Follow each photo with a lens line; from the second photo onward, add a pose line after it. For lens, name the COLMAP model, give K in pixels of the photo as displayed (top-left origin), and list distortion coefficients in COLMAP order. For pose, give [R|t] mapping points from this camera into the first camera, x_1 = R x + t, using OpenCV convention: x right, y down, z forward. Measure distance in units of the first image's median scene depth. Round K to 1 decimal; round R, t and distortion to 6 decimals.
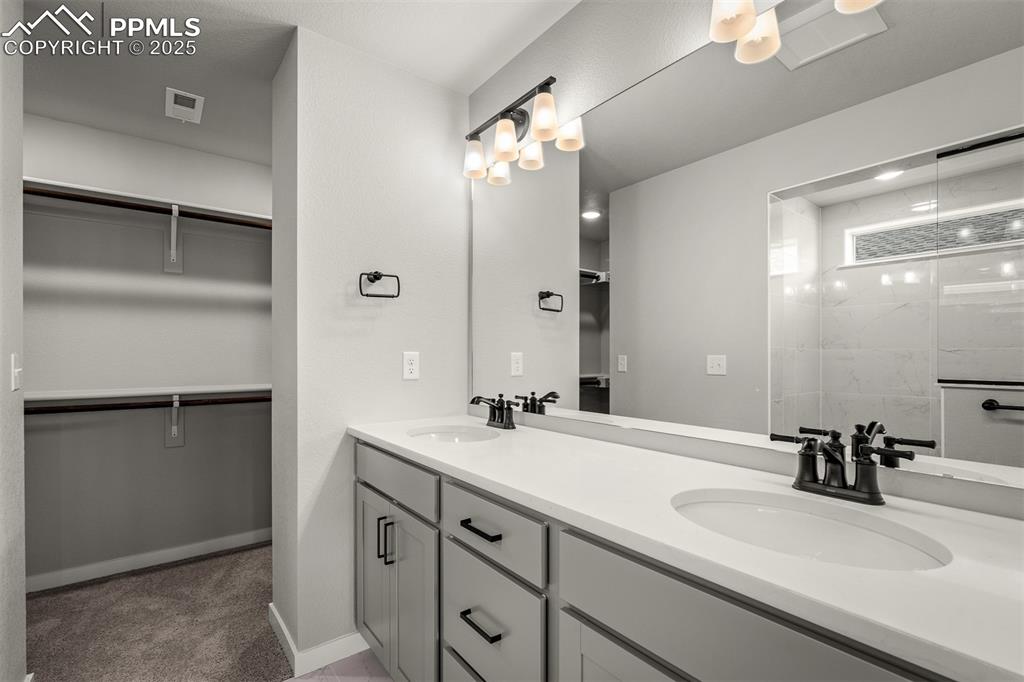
lens RADIAL K [[455.7, 0, 508.1], [0, 455.7, 335.9], [0, 0, 1]] dist [-0.007117, 0.002021]
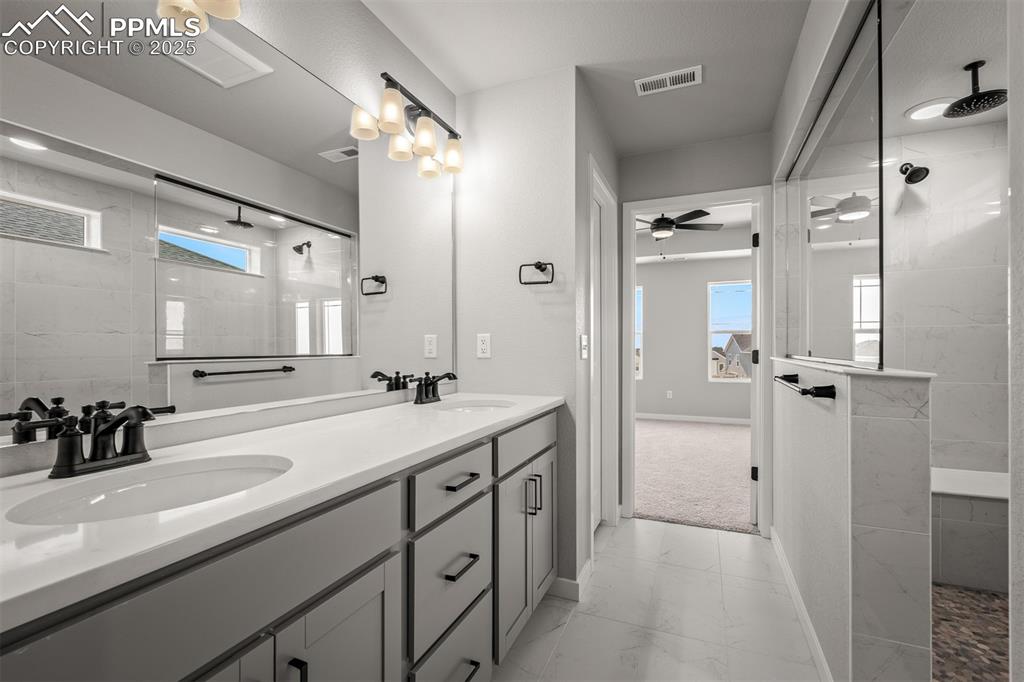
lens RADIAL K [[455.7, 0, 513.5], [0, 455.7, 342.1], [0, 0, 1]] dist [-0.007117, 0.002021]
pose [[-0.486562, -0.005177, 0.873631, -1.016535], [-0.034818, 0.999303, -0.013470, 0.057857], [-0.872952, -0.036972, -0.486403, 1.271663]]
